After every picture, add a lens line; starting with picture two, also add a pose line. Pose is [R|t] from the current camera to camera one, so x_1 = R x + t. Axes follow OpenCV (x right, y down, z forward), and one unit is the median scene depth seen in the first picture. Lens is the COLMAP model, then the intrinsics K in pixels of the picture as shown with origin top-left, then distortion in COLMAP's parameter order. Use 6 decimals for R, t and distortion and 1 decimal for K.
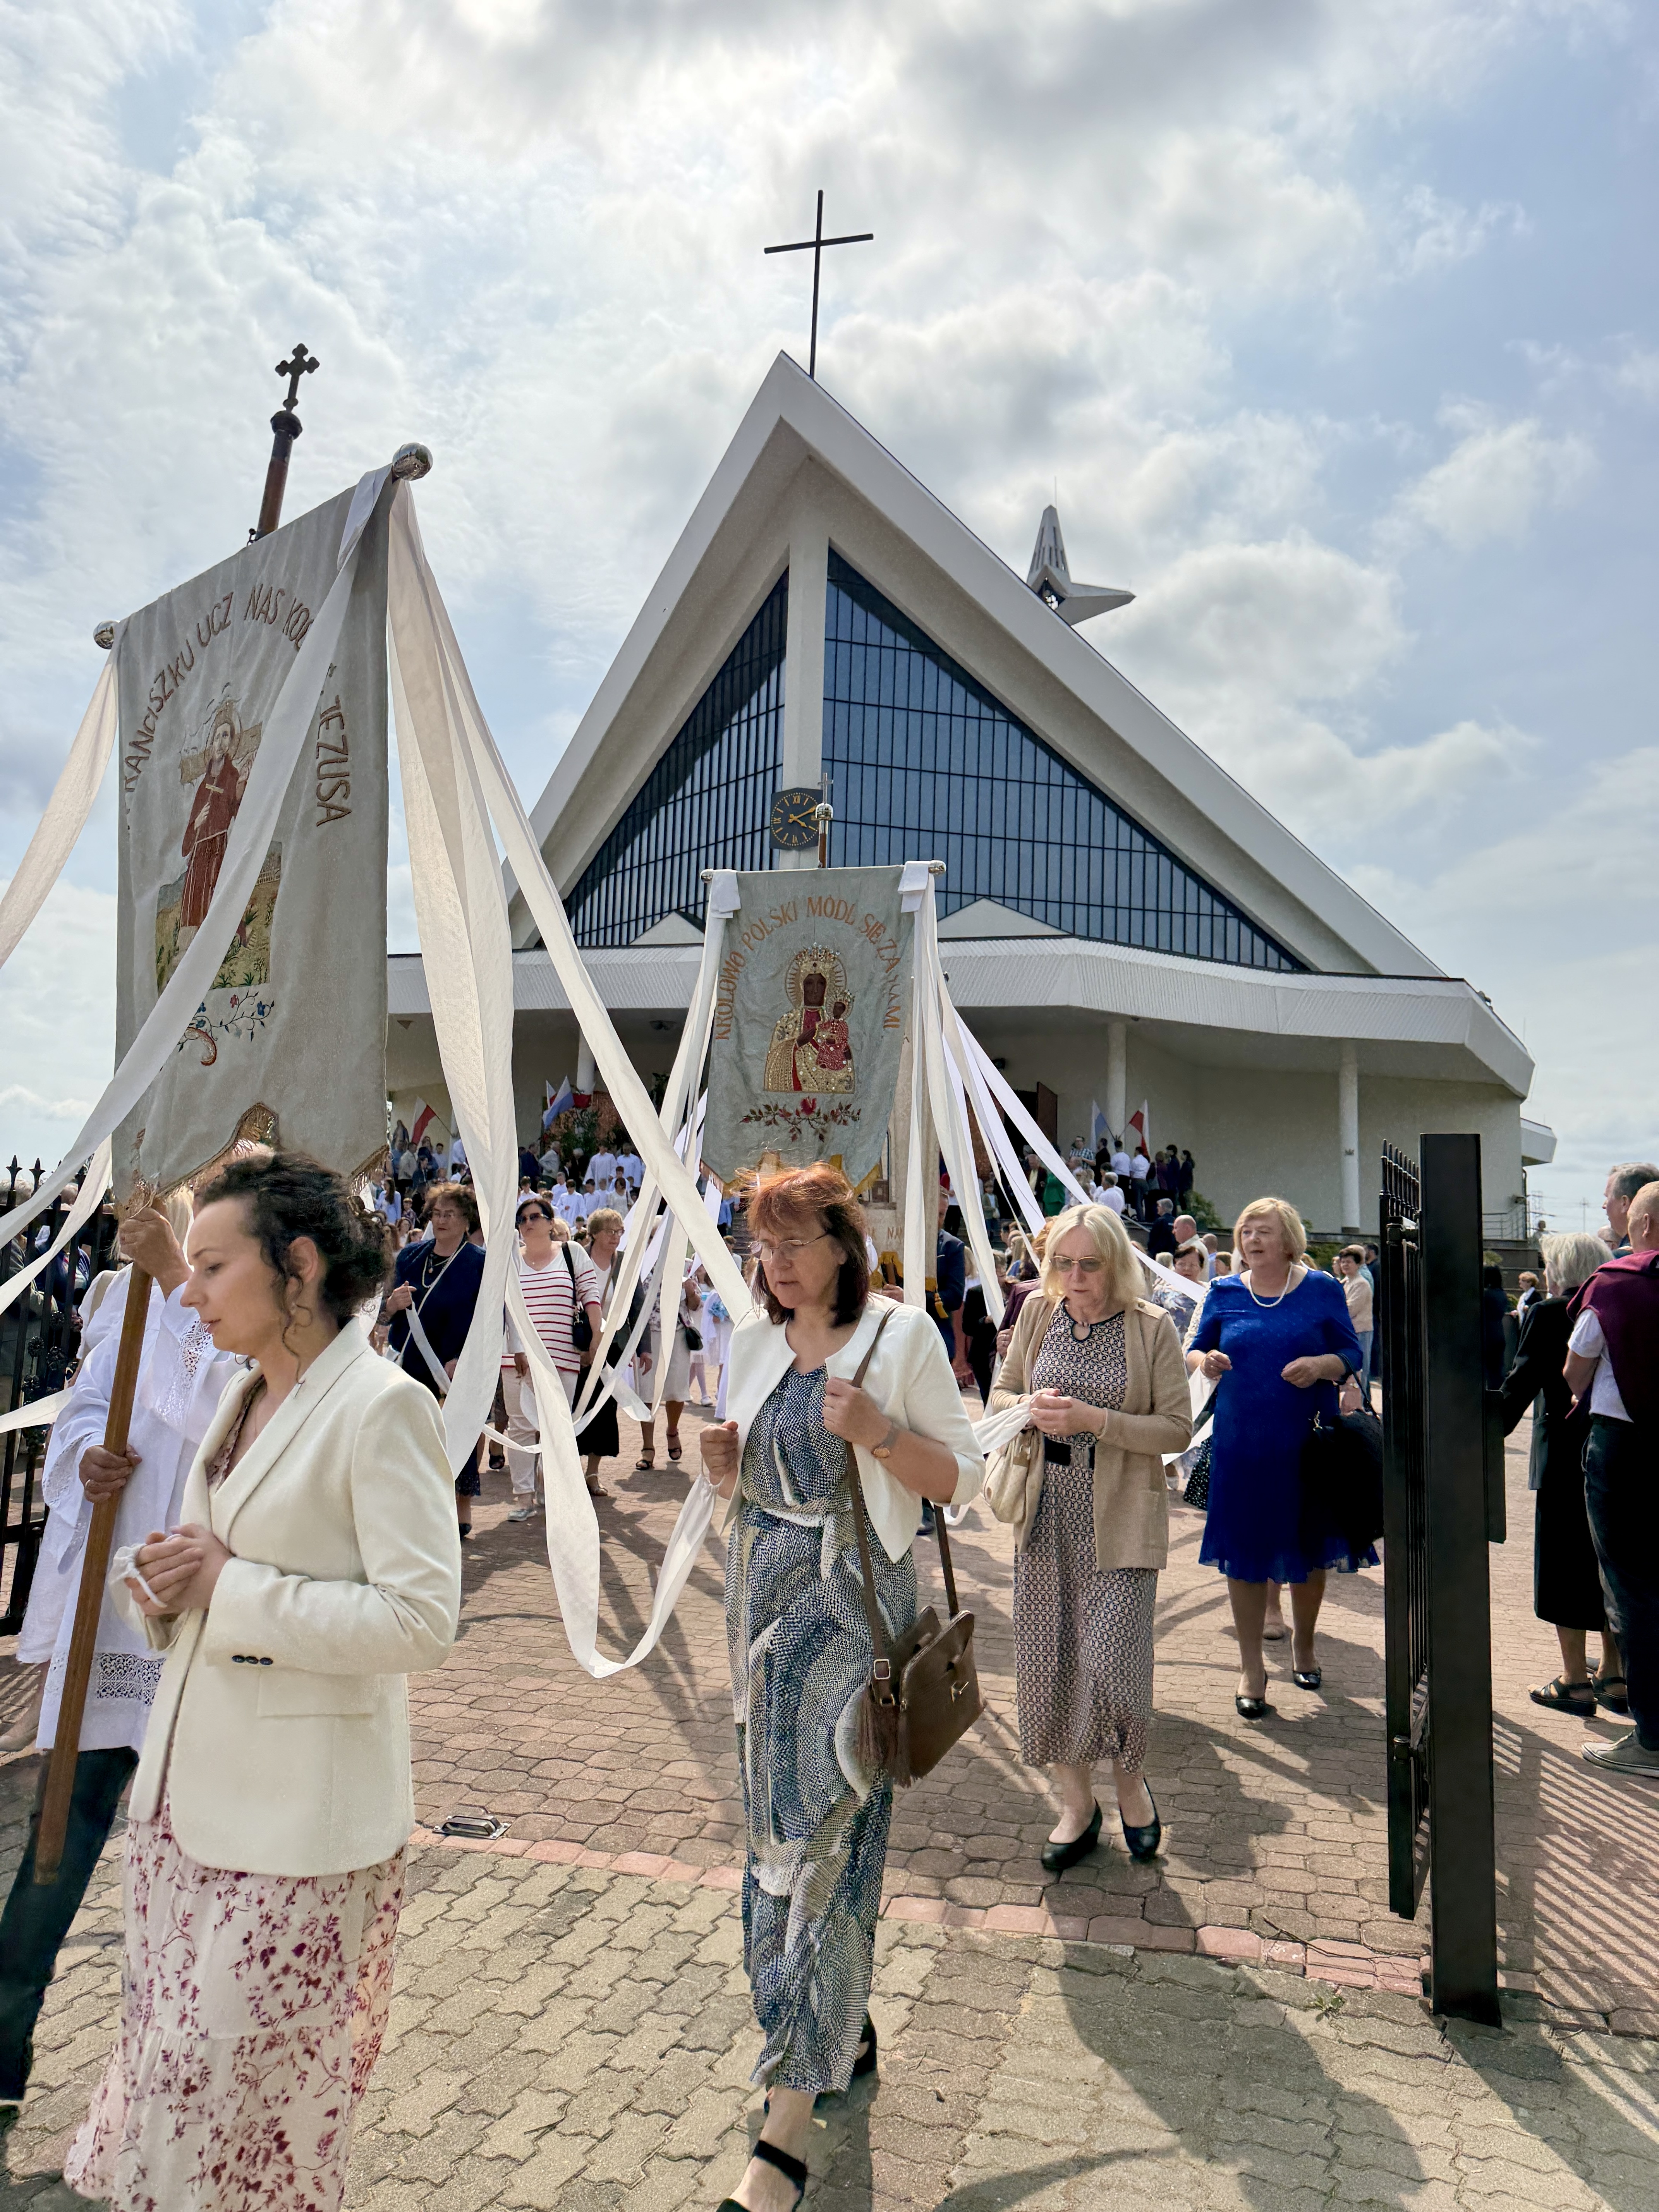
lens RADIAL K [[1557.7, 0, 814.4], [0, 1557.7, 1109.1], [0, 0, 1]] dist [0.056100, -0.058516]
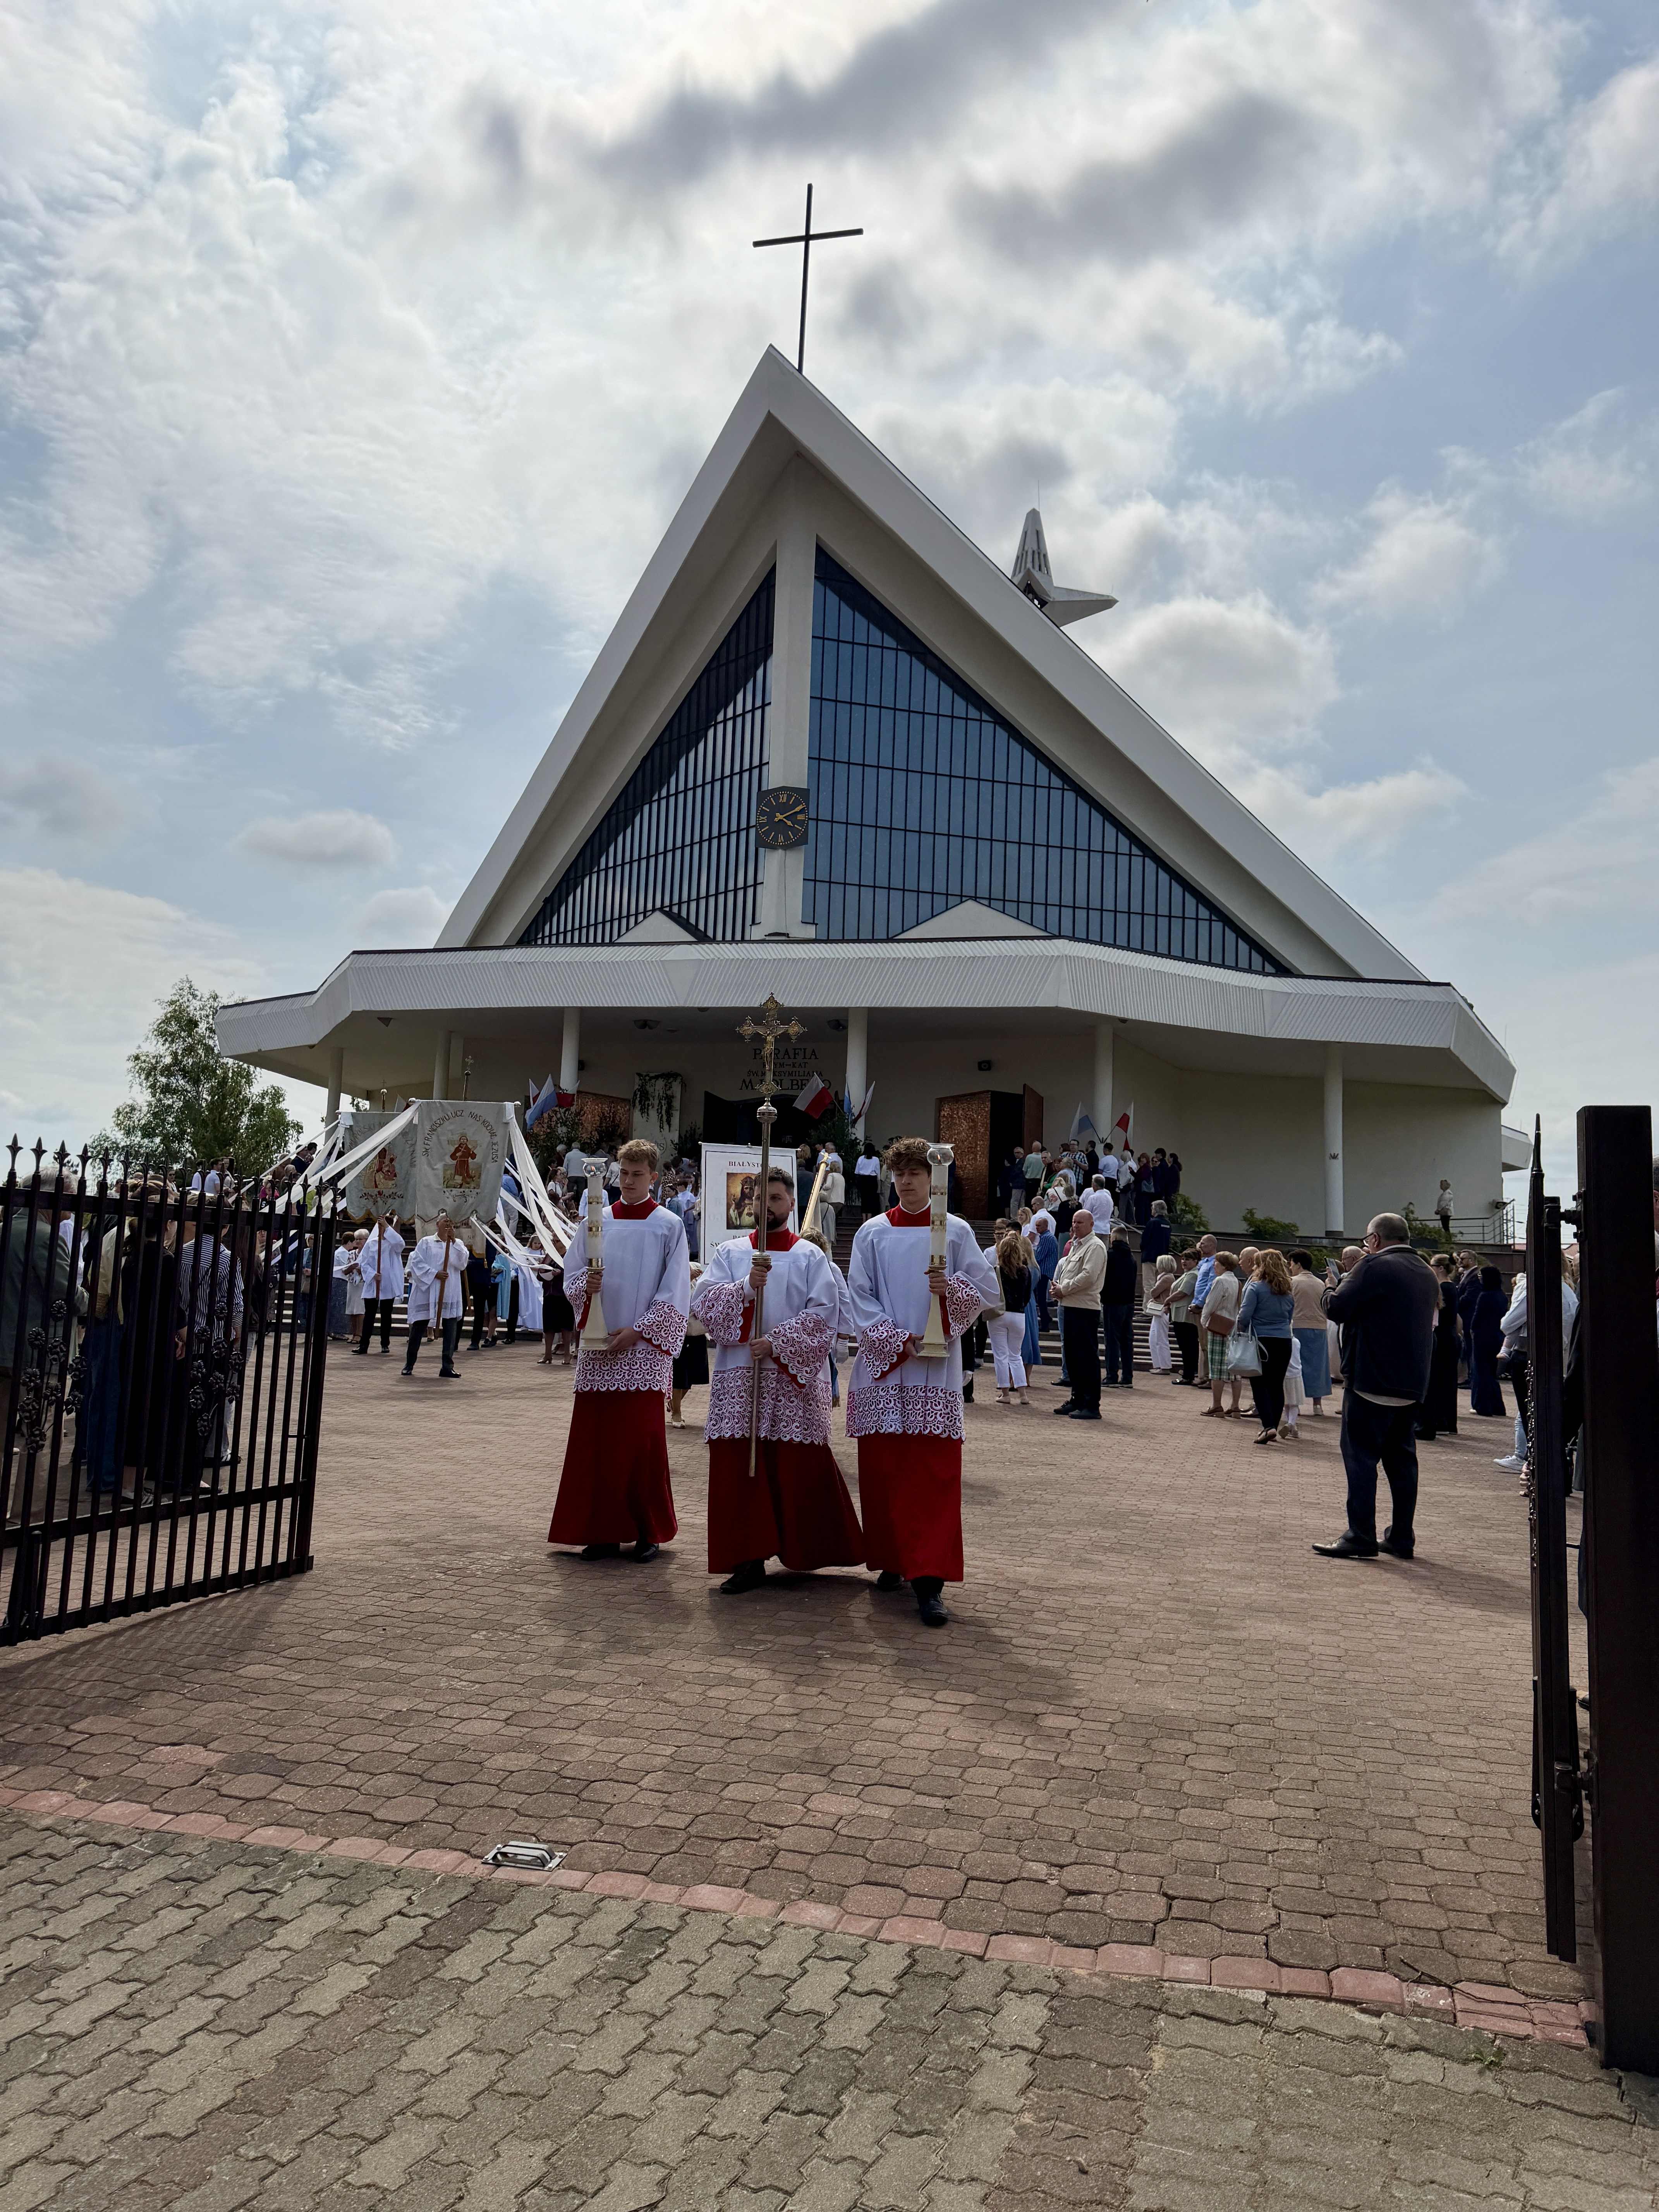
lens RADIAL K [[1557.7, 0, 824.2], [0, 1557.7, 1121.9], [0, 0, 1]] dist [0.056100, -0.058516]
pose [[0.999775, 0.006337, 0.020238, -0.037721], [-0.006468, 0.999959, 0.006393, 0.010667], [-0.020197, -0.006522, 0.999775, 0.045612]]
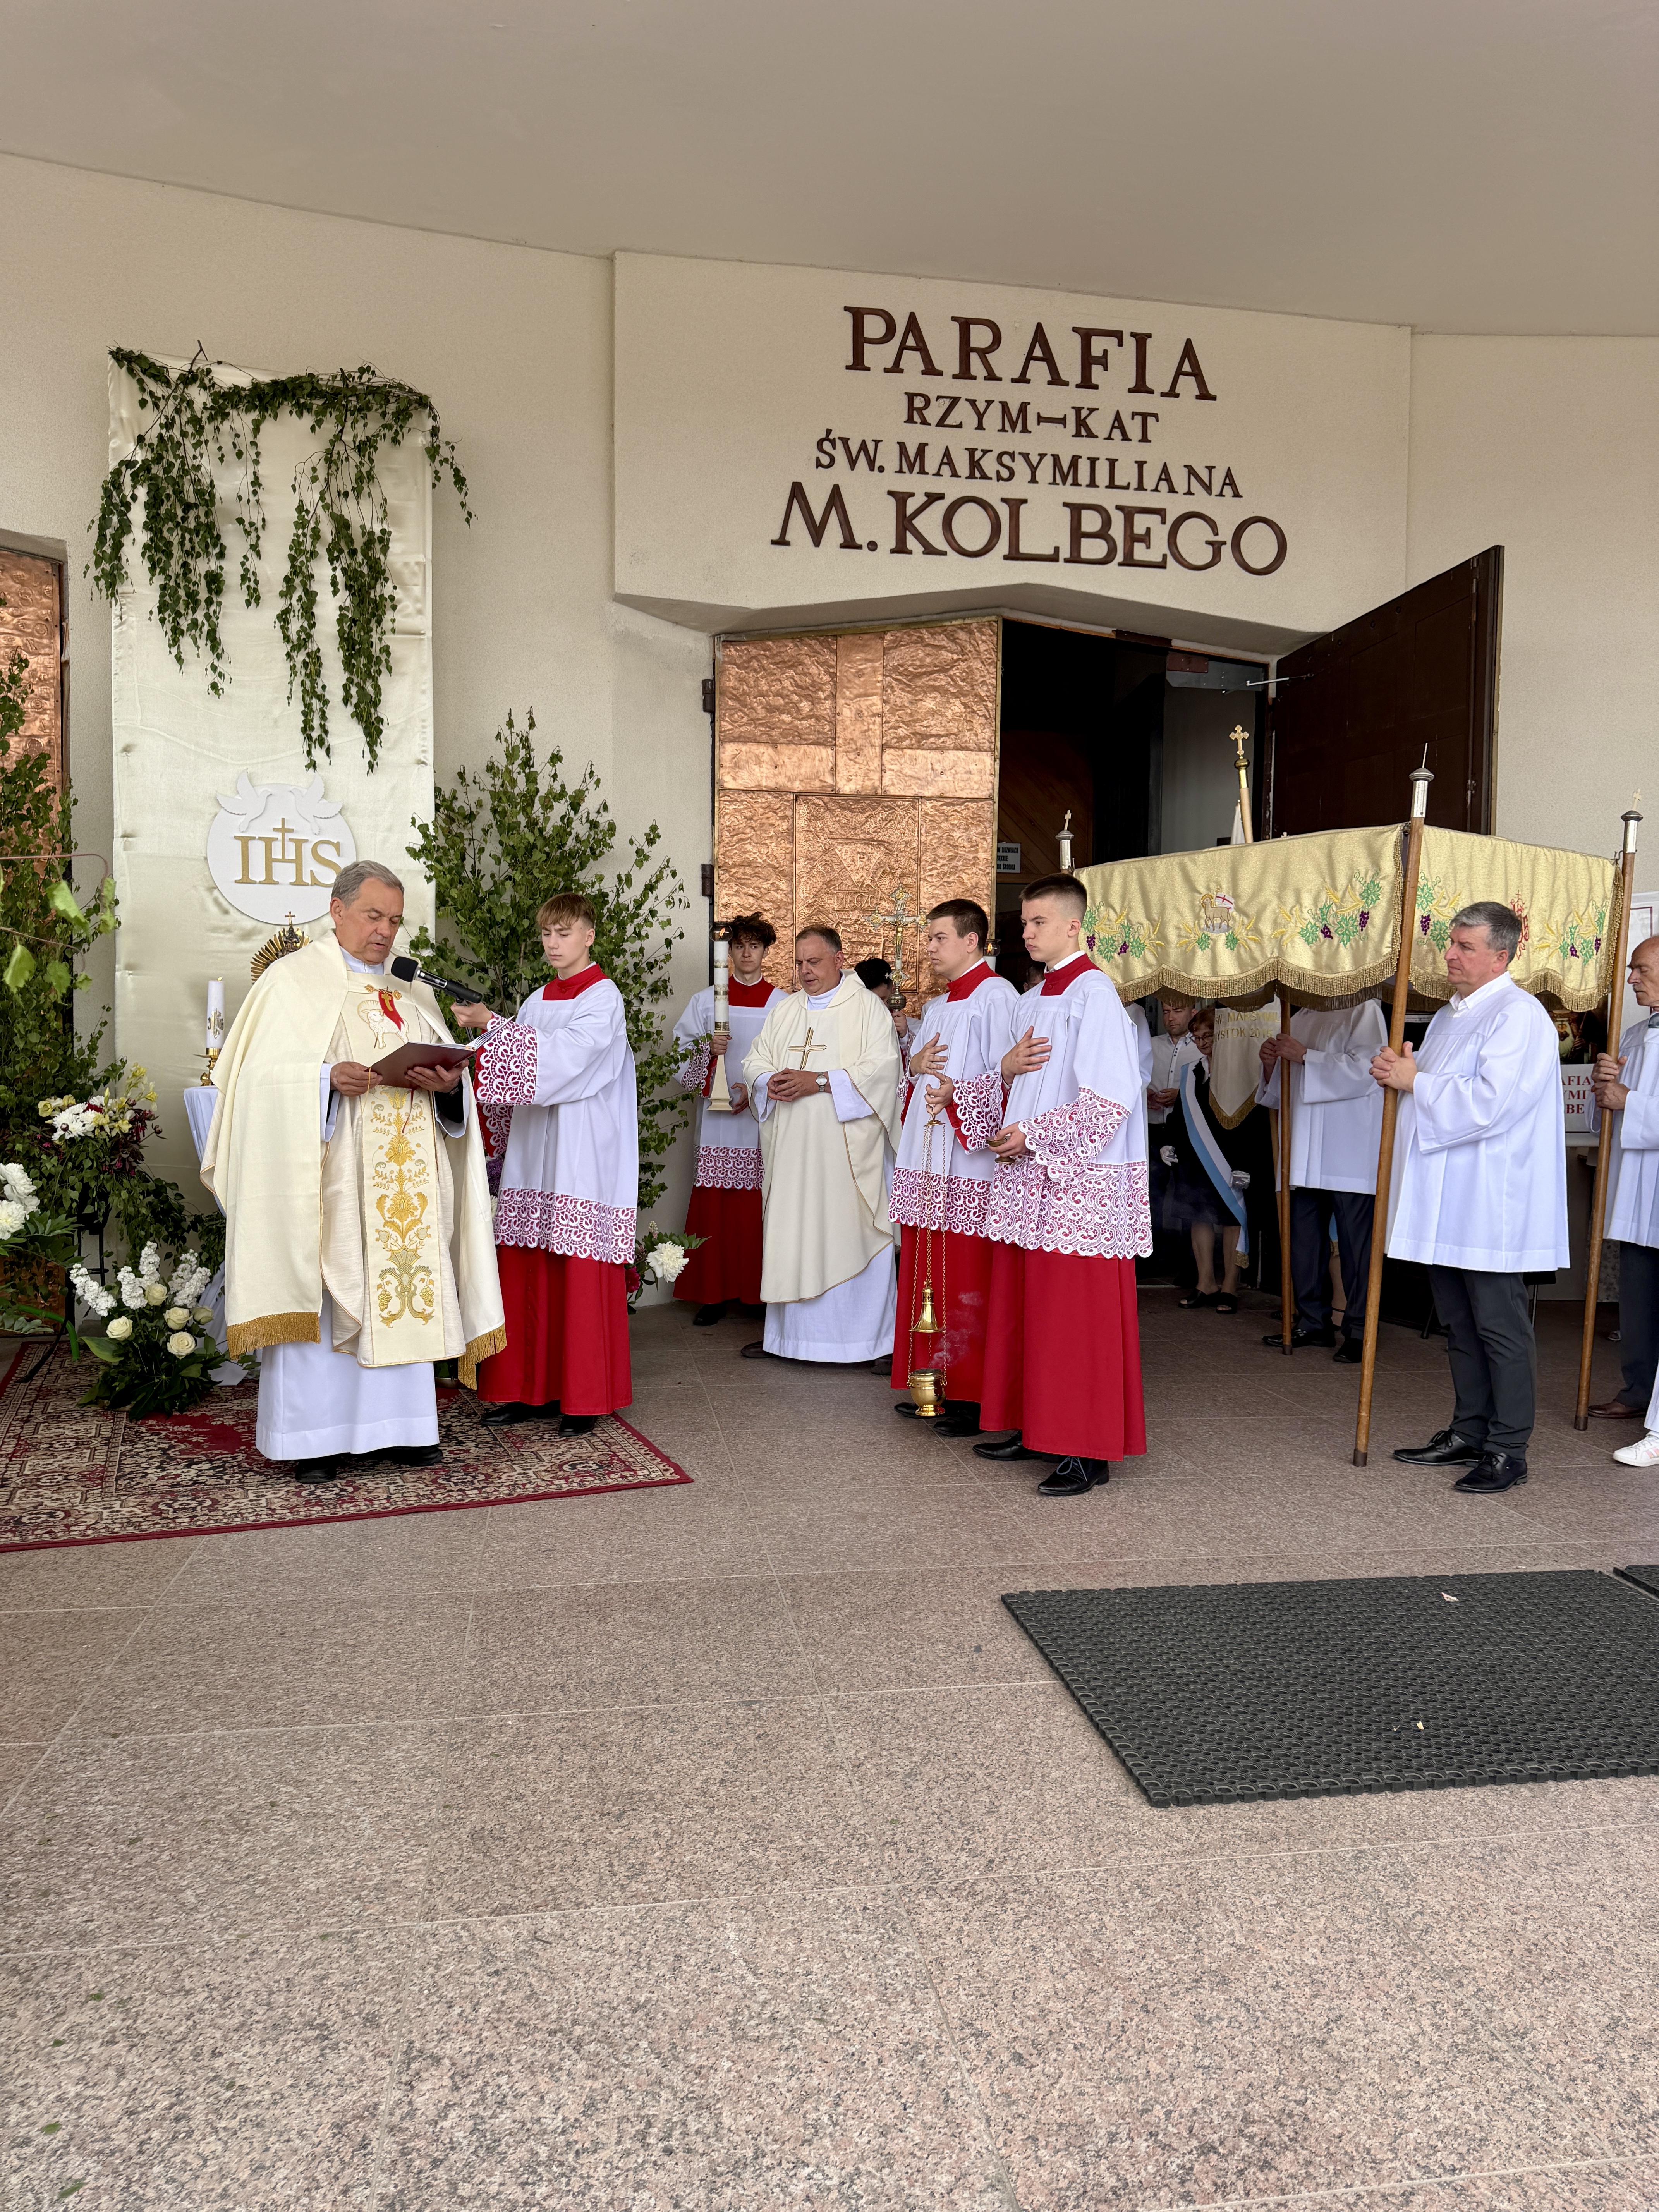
lens RADIAL K [[1557.7, 0, 826.2], [0, 1557.7, 1102.0], [0, 0, 1]] dist [0.056100, -0.058516]
pose [[0.915528, -0.032752, 0.400918, -0.739926], [-0.033284, 0.987094, 0.156644, 0.146650], [-0.400875, -0.156756, 0.902622, 5.810128]]
